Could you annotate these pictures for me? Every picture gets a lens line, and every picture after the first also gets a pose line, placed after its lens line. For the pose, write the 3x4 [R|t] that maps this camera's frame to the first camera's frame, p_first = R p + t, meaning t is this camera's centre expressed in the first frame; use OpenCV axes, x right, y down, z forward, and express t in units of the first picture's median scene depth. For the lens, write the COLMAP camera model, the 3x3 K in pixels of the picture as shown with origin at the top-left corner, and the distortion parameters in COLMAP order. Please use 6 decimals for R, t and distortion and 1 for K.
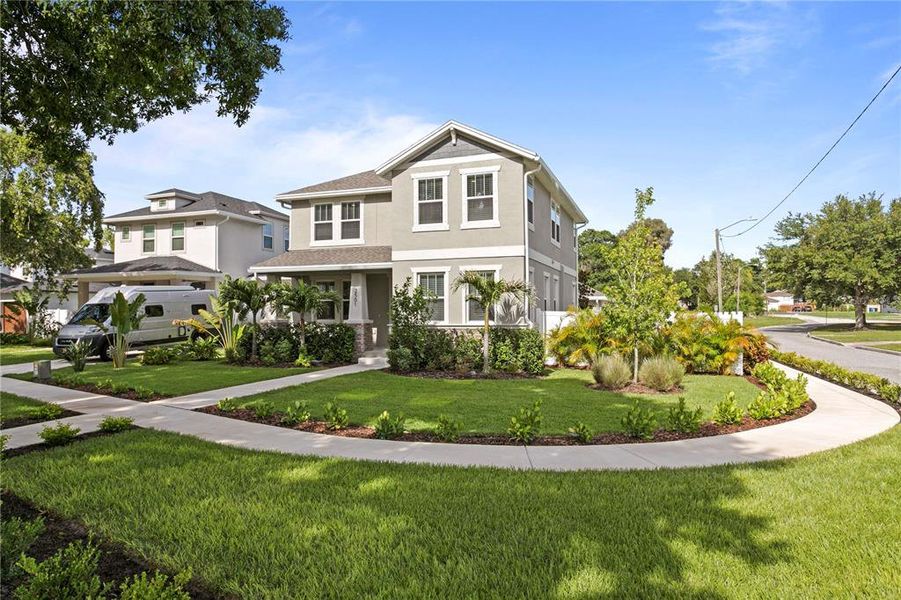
lens RADIAL K [[565.8, 0, 450.5], [0, 565.8, 300.0], [0, 0, 1]] dist [-0.000796, 0.000244]
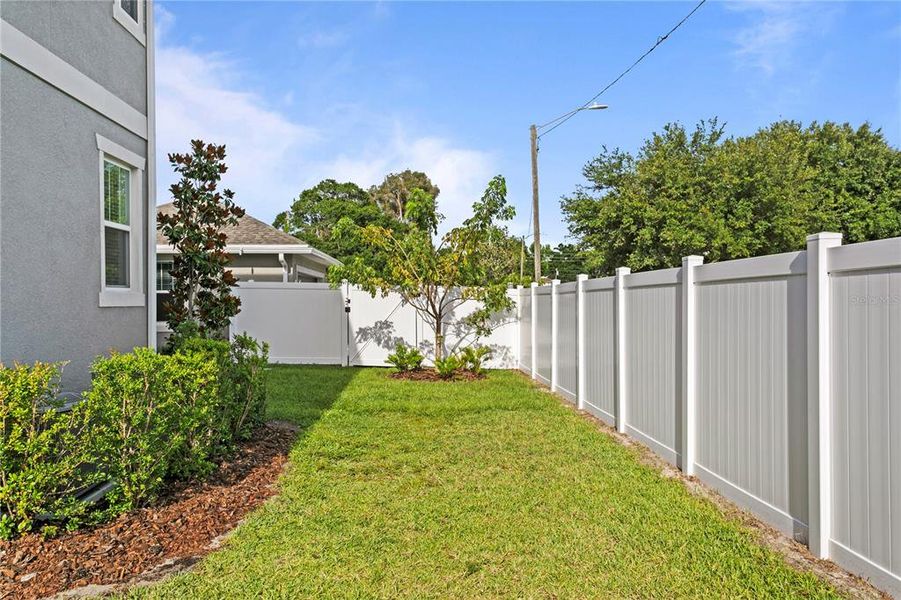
lens RADIAL K [[565.8, 0, 450.5], [0, 565.8, 300.0], [0, 0, 1]] dist [-0.000796, 0.000244]
pose [[0.916462, 0.005120, 0.400088, 0.144177], [-0.011300, 0.999850, 0.013089, 0.019528], [-0.399961, -0.016516, 0.916383, 0.405211]]
